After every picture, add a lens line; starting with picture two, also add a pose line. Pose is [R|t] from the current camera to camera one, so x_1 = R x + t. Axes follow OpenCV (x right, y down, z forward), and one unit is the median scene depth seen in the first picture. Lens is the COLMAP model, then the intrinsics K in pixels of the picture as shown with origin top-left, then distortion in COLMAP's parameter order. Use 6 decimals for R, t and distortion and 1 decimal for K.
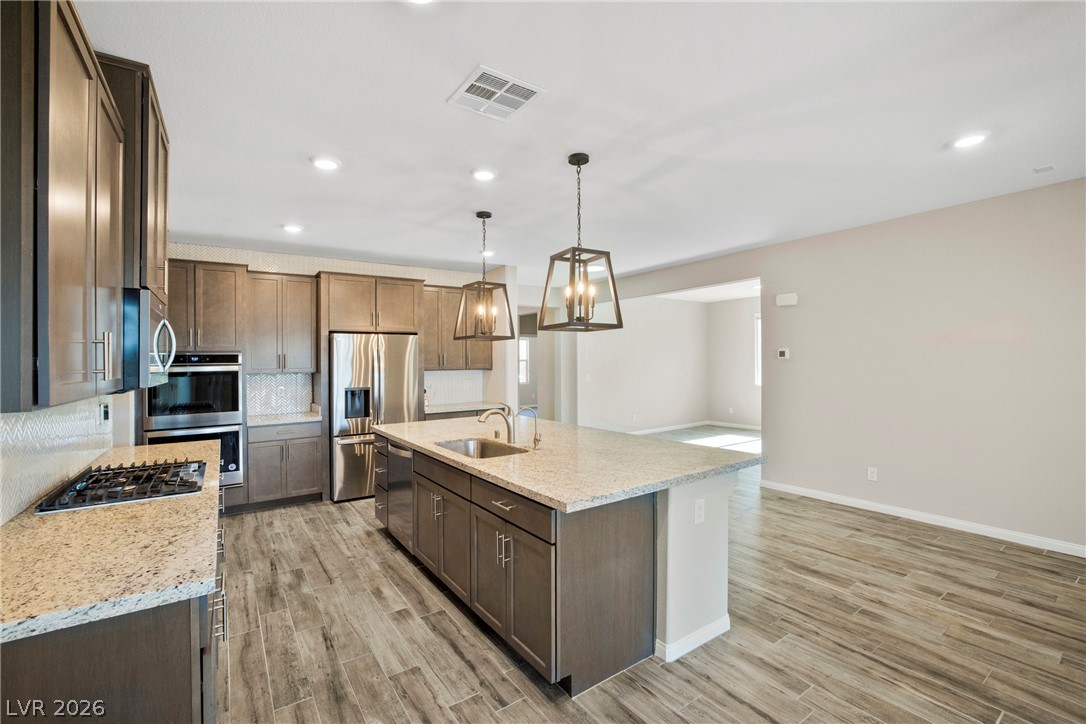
lens RADIAL K [[466.5, 0, 540.4], [0, 466.5, 355.5], [0, 0, 1]] dist [-0.033964, 0.006865]
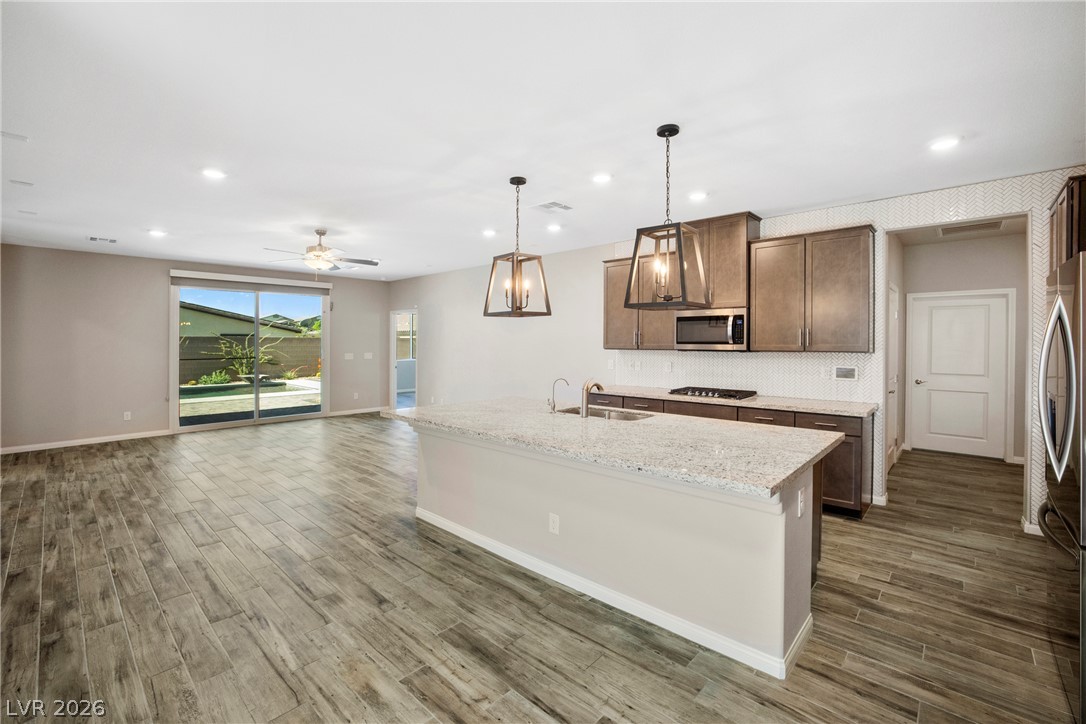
lens RADIAL K [[466.5, 0, 535.8], [0, 466.5, 362.5], [0, 0, 1]] dist [-0.033964, 0.006865]
pose [[-0.976001, 0.021867, -0.216664, 0.217827], [0.015435, 0.999390, 0.031335, 0.023385], [0.217217, 0.027238, -0.975743, 1.634729]]
